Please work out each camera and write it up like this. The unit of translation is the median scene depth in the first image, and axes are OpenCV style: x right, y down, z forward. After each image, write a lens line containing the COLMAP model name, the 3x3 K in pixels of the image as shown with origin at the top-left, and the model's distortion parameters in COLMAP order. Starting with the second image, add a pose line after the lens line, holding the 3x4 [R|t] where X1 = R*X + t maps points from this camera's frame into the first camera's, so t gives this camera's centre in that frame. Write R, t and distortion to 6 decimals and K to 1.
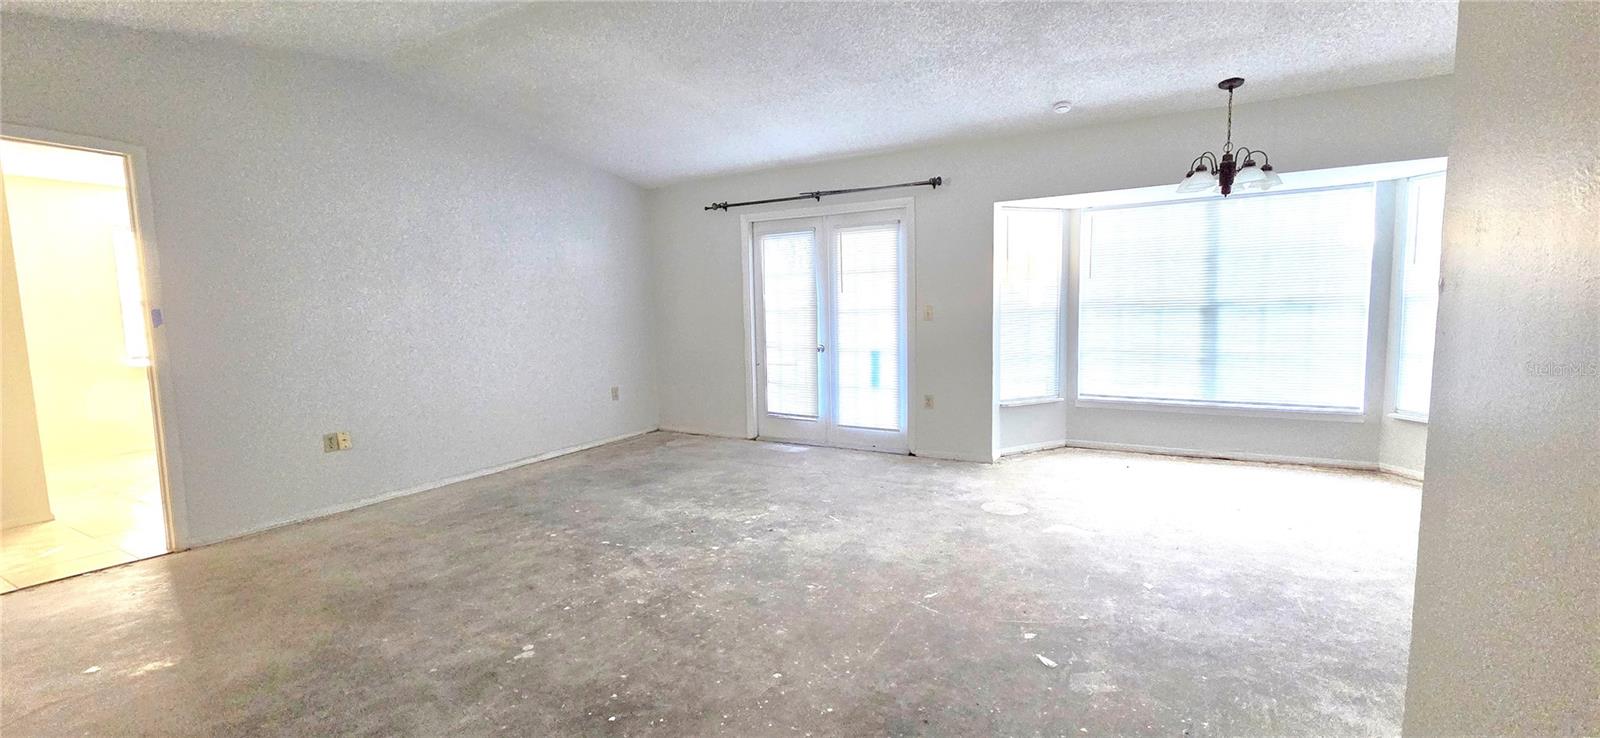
lens RADIAL K [[648.0, 0, 791.4], [0, 648.0, 367.4], [0, 0, 1]] dist [0.003958, -0.000314]
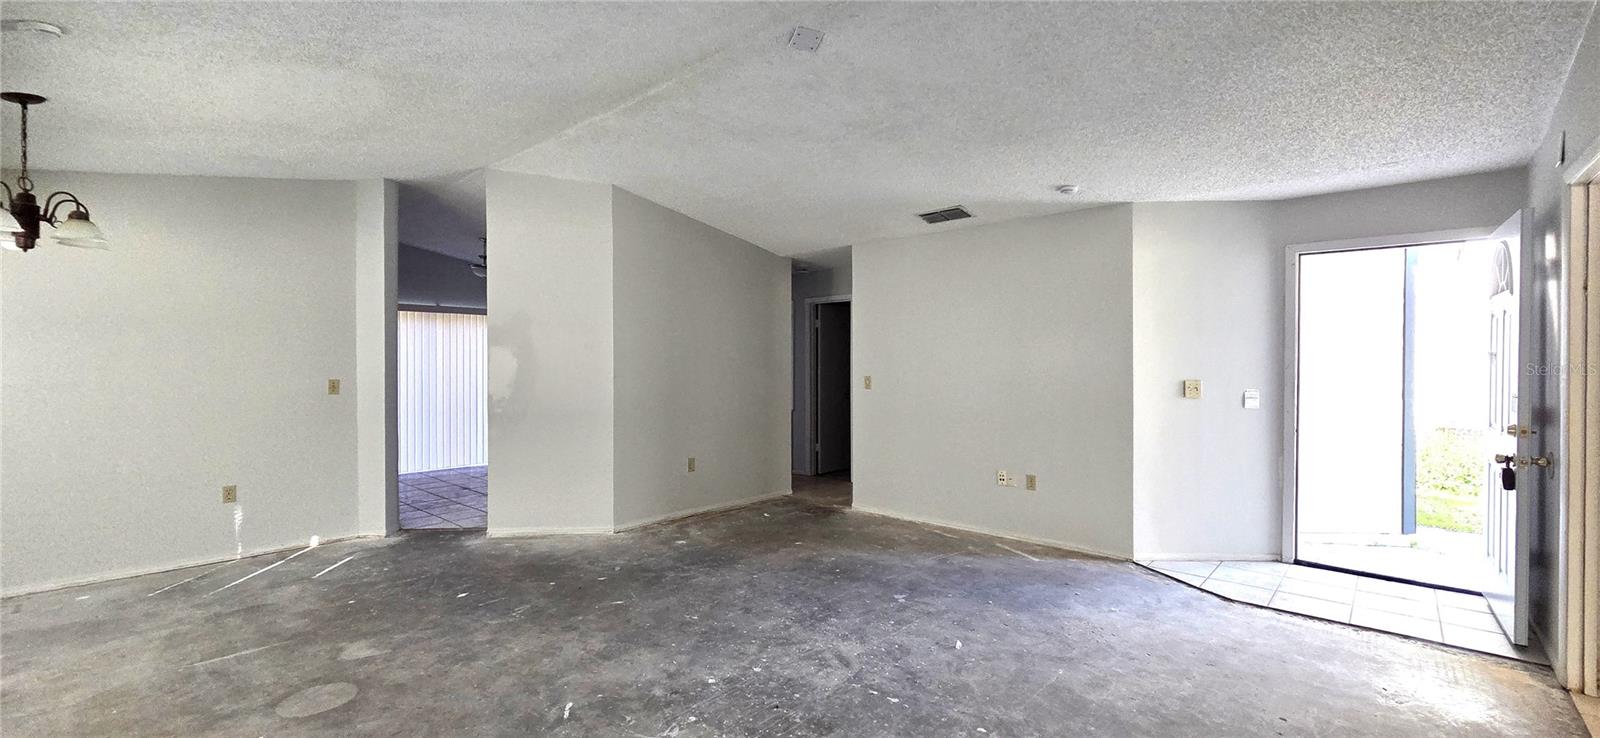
lens RADIAL K [[648.0, 0, 798.7], [0, 648.0, 369.0], [0, 0, 1]] dist [0.003958, -0.000314]
pose [[-0.977676, 0.022290, 0.208932, -0.283991], [0.042593, 0.994738, 0.093183, -0.152107], [-0.205756, 0.100002, -0.973480, 1.412886]]
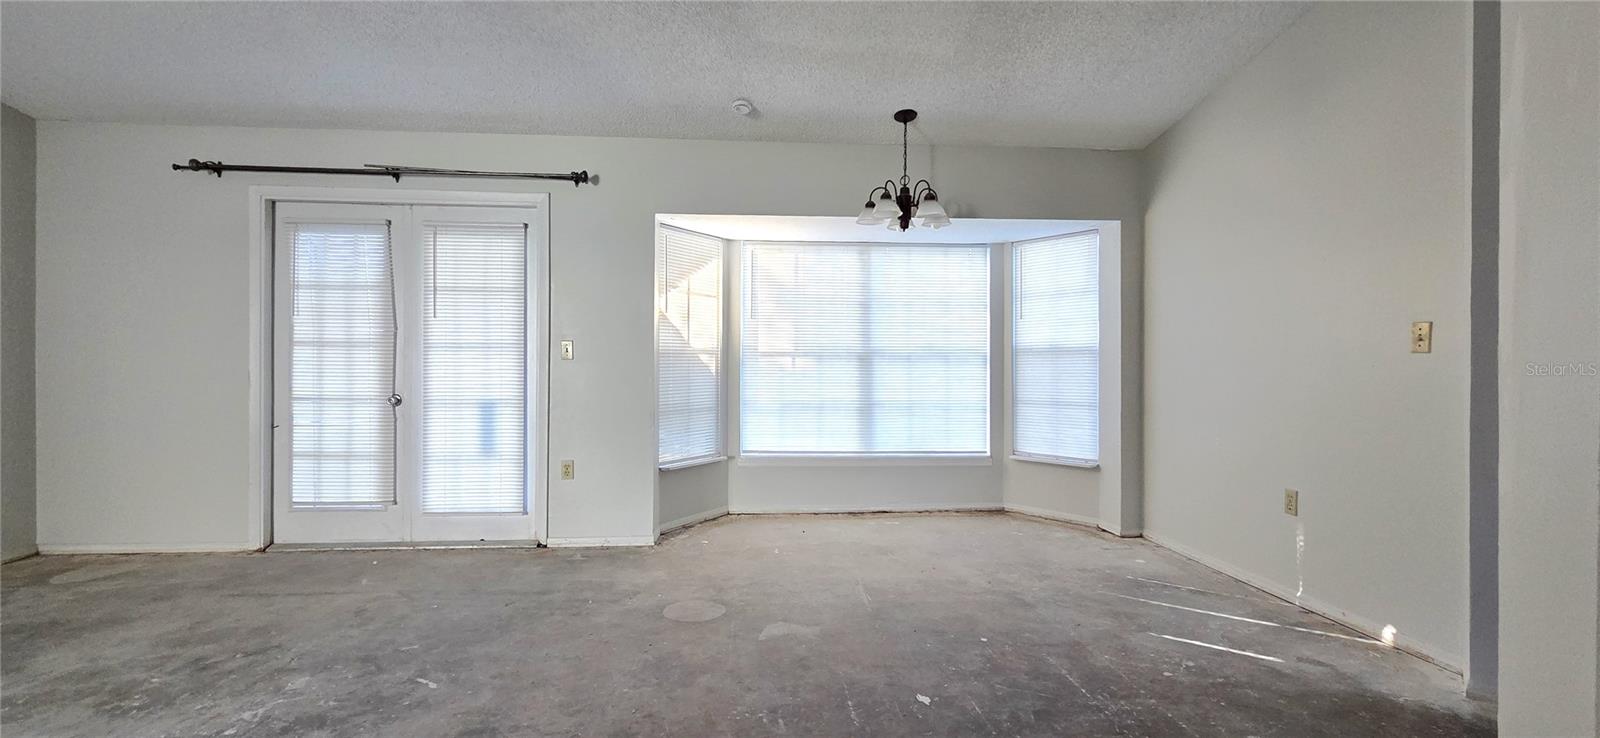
lens RADIAL K [[680.8, 0, 797.8], [0, 680.8, 368.7], [0, 0, 1]] dist [0.009628, -0.000205]
pose [[0.829195, 0.026255, 0.558342, -0.007040], [0.027987, 0.995693, -0.088384, 0.017864], [-0.558258, 0.088914, 0.824889, 0.265434]]
